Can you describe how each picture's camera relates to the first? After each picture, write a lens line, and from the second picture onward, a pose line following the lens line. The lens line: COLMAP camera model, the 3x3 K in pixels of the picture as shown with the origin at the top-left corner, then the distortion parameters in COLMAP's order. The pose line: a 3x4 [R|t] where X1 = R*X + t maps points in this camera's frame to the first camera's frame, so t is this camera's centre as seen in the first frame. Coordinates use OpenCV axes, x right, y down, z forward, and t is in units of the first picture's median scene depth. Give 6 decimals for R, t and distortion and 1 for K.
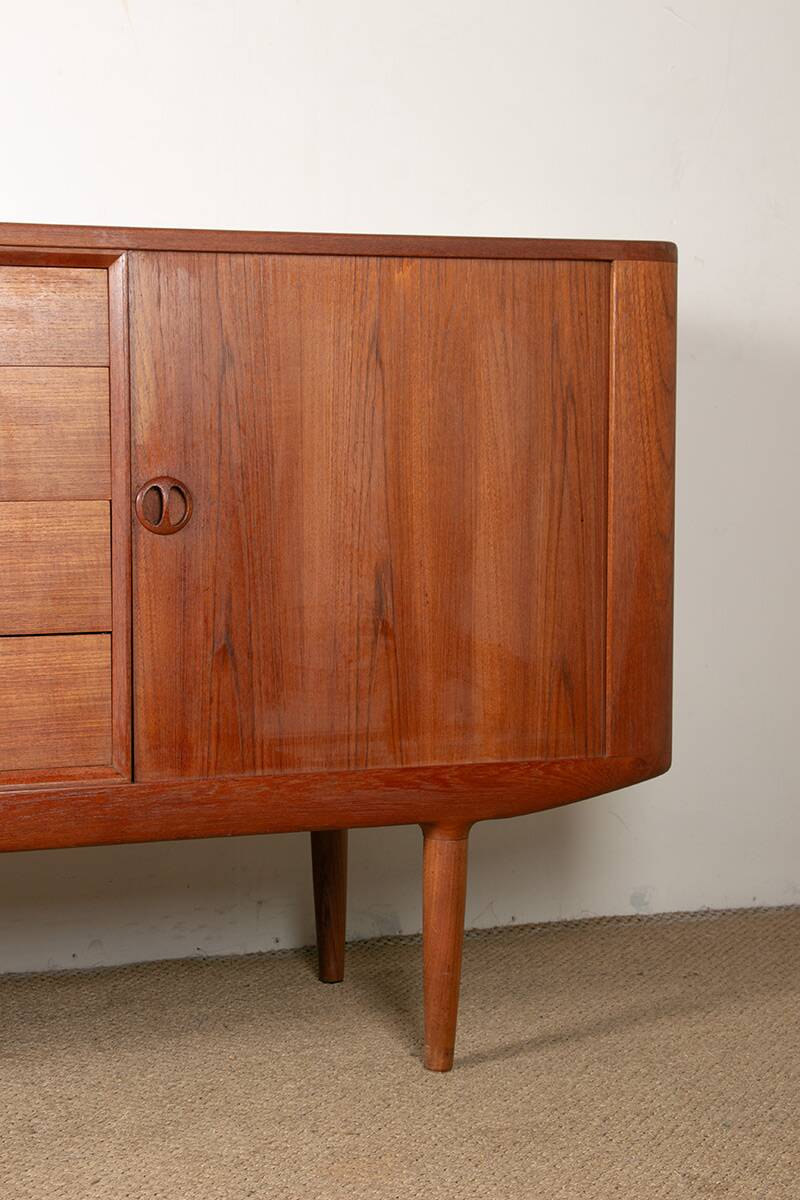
lens RADIAL K [[2471.1, 0, 400.0], [0, 2471.1, 600.0], [0, 0, 1]] dist [0.313435, 0.027115]
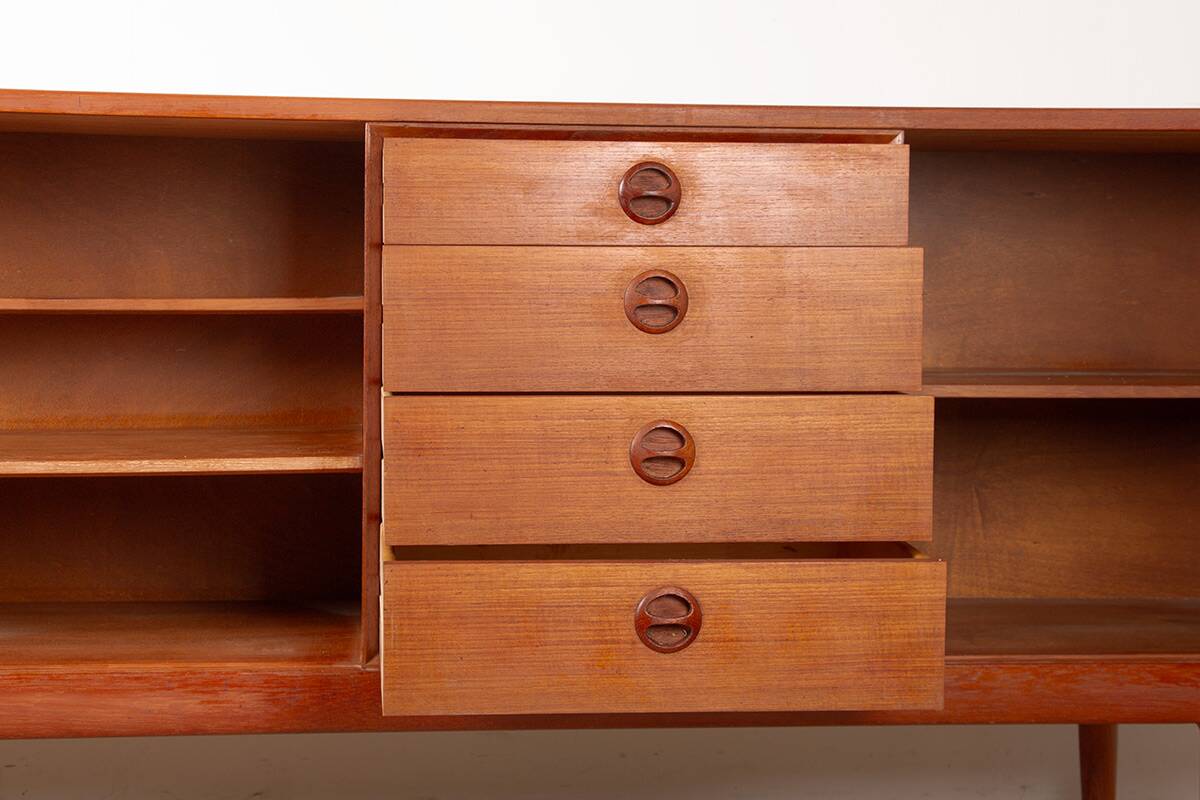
lens RADIAL K [[2230.0, 0, 600.0], [0, 2230.0, 400.0], [0, 0, 1]] dist [0.149182, 0.109318]
pose [[0.976710, 0.018991, -0.213720, -0.048327], [-0.024156, 0.999475, -0.021583, -0.014175], [0.213198, 0.026243, 0.976656, 0.144167]]
